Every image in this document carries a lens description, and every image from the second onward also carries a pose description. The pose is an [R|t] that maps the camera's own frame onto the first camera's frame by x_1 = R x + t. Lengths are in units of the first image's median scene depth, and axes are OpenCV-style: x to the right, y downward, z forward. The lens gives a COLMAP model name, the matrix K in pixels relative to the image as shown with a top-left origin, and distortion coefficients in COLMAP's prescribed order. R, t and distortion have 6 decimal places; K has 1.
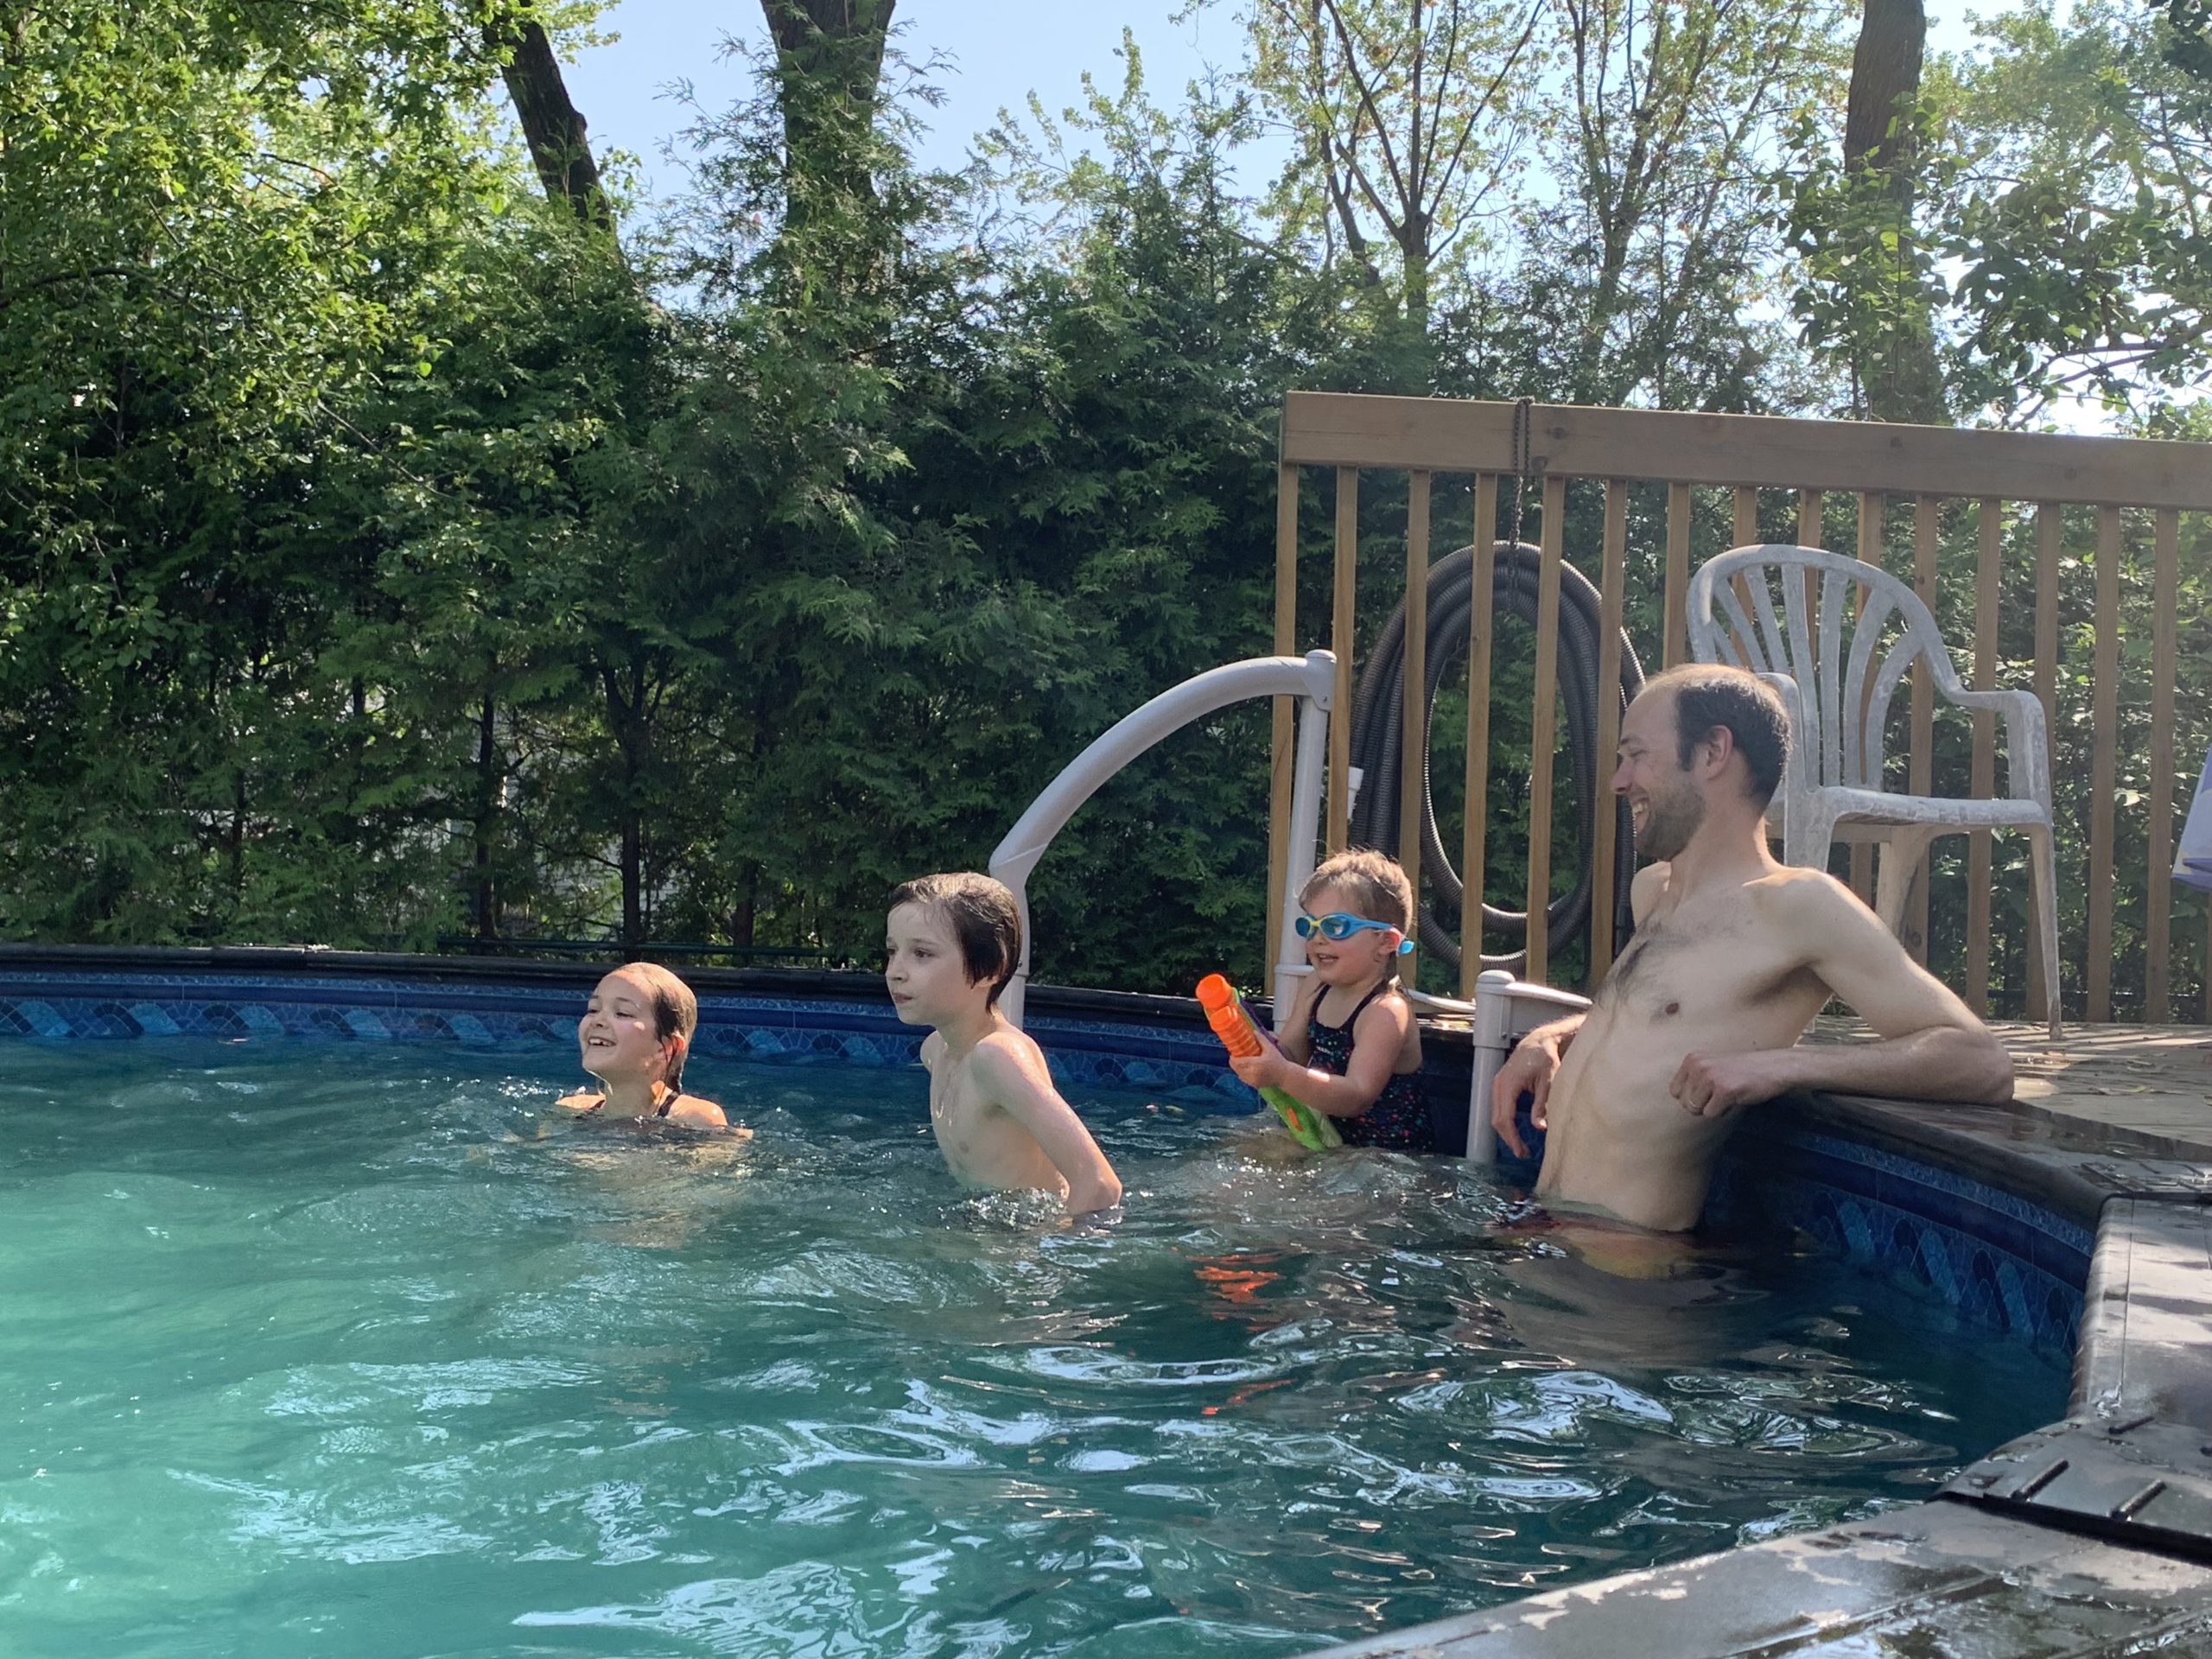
lens RADIAL K [[2431.8, 0, 1114.7], [0, 2431.8, 840.9], [0, 0, 1]] dist [0.232729, -0.754192]
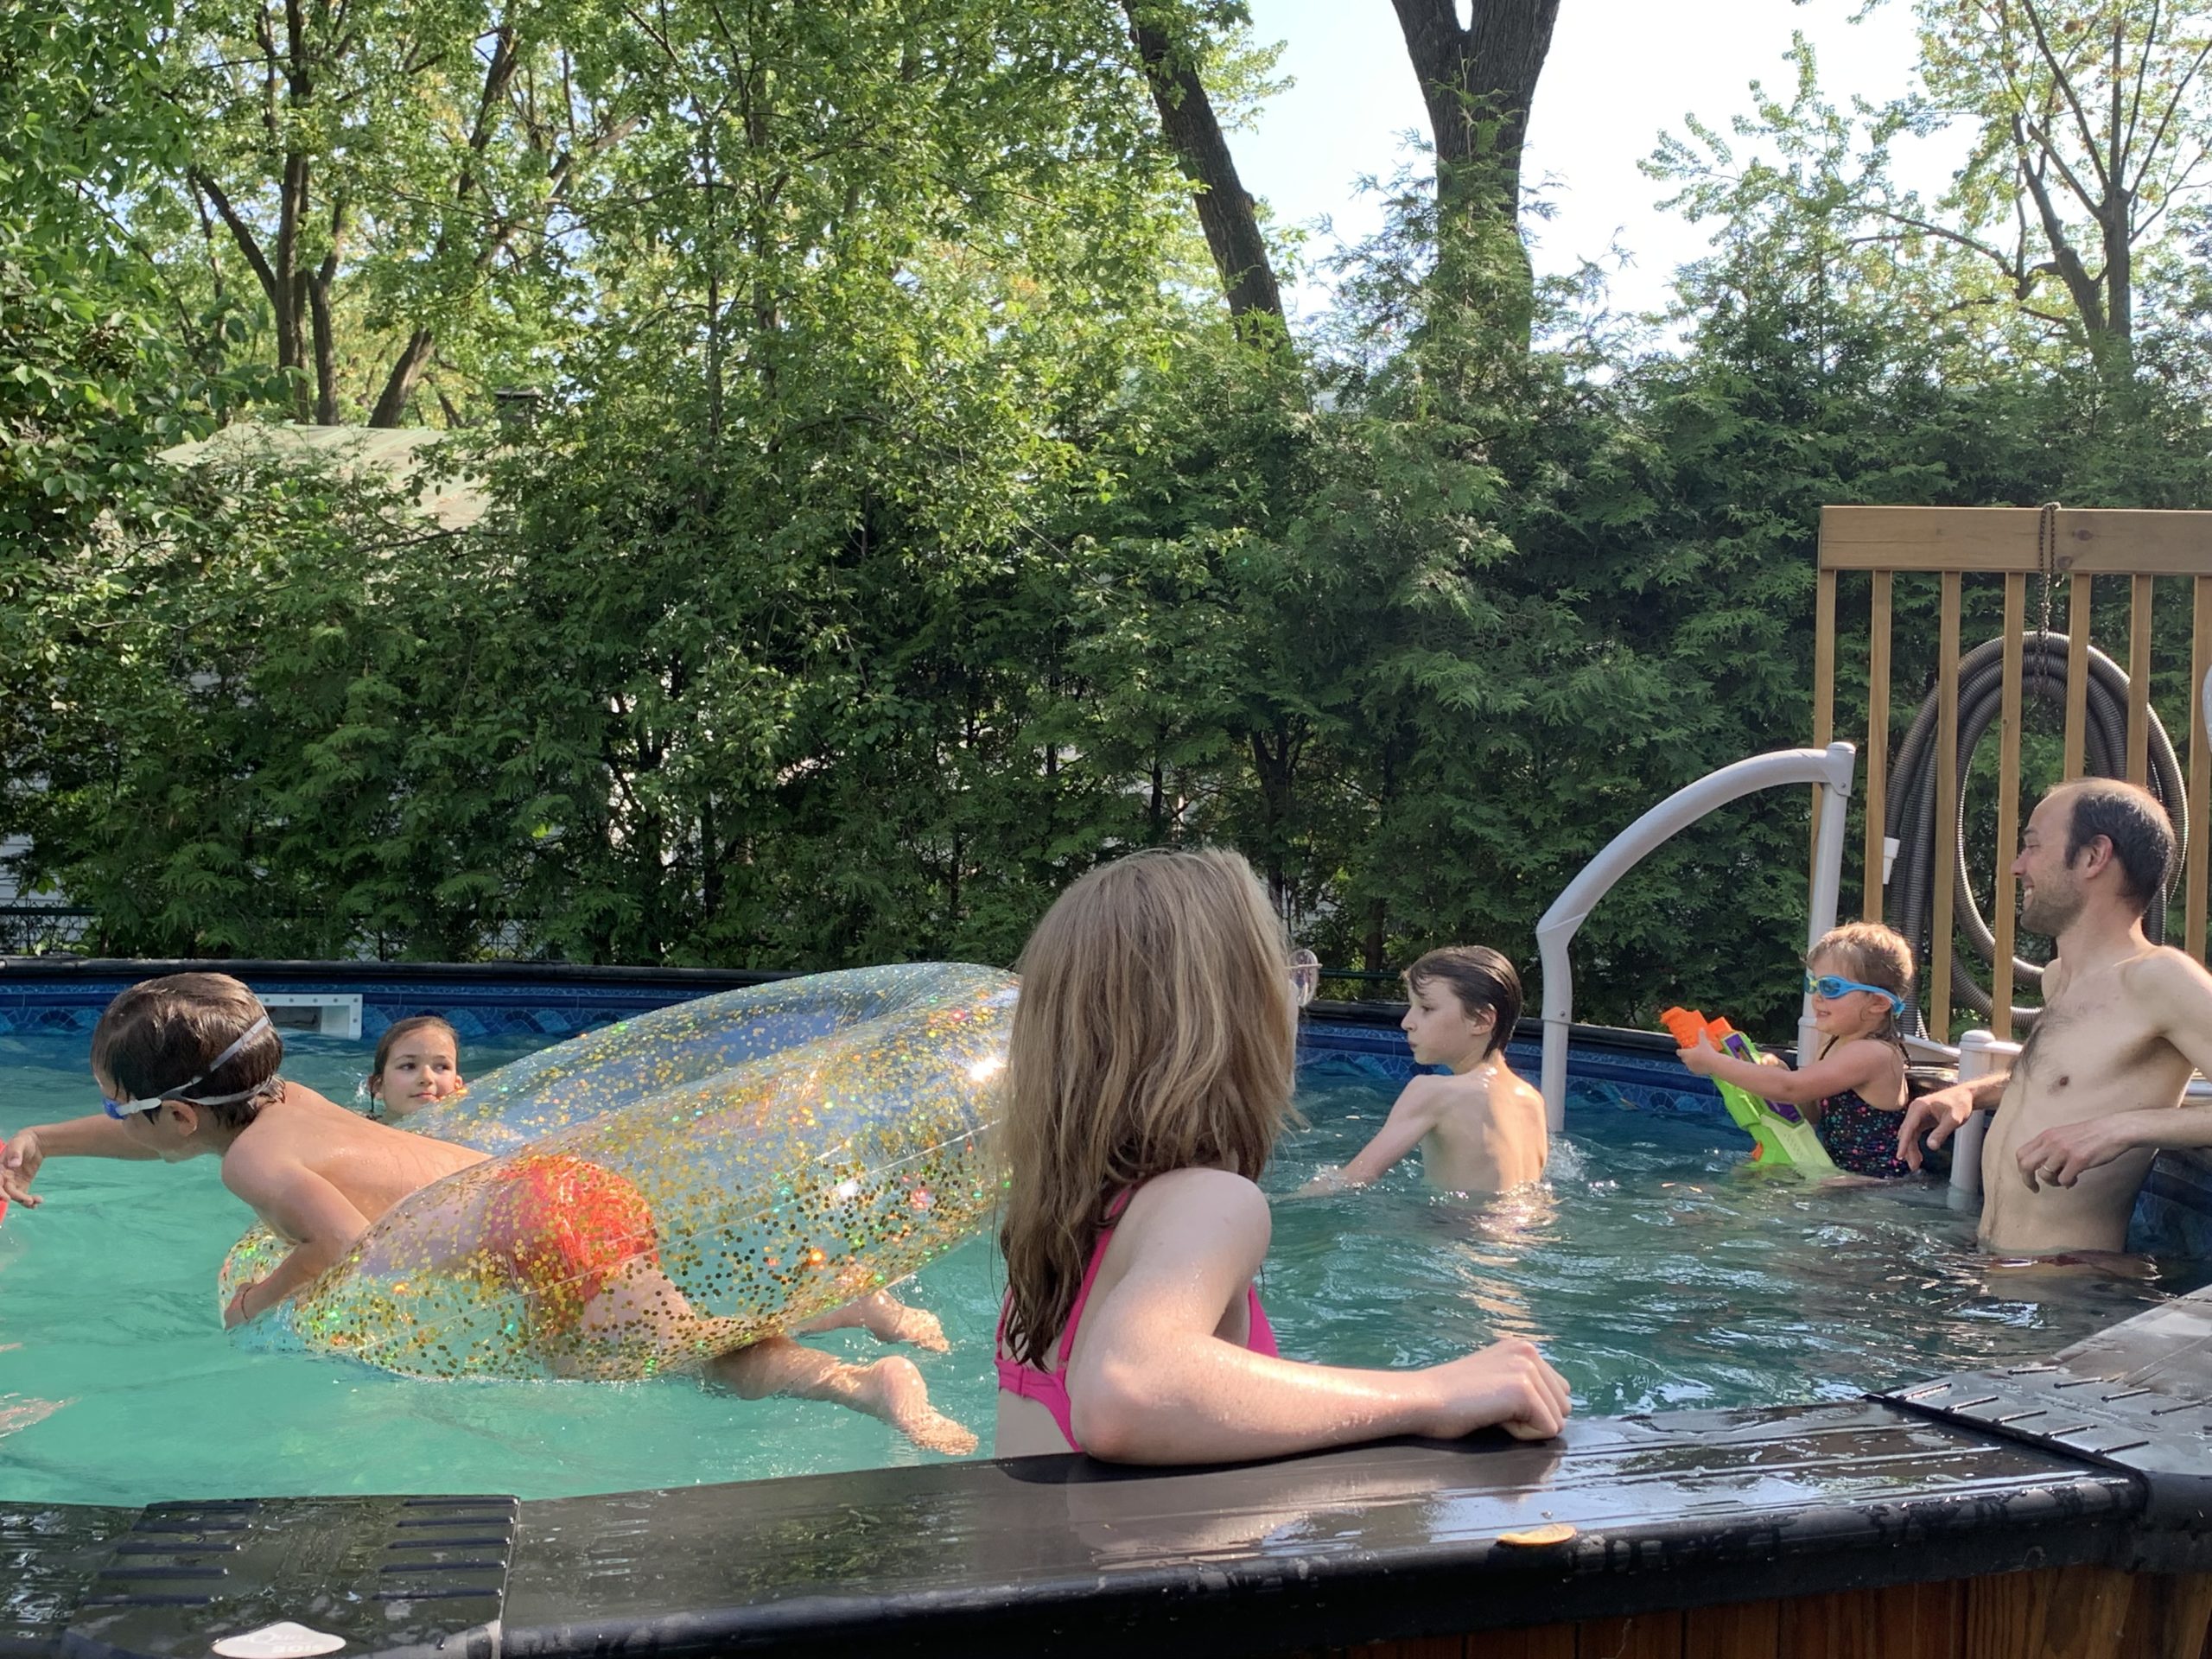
lens RADIAL K [[2490.7, 0, 1095.1], [0, 2490.7, 829.8], [0, 0, 1]] dist [0.235002, -0.813006]
pose [[0.960678, -0.001488, -0.277660, 0.047038], [0.000594, 0.999994, -0.003302, -0.020018], [0.277664, 0.003007, 0.960674, -0.146900]]
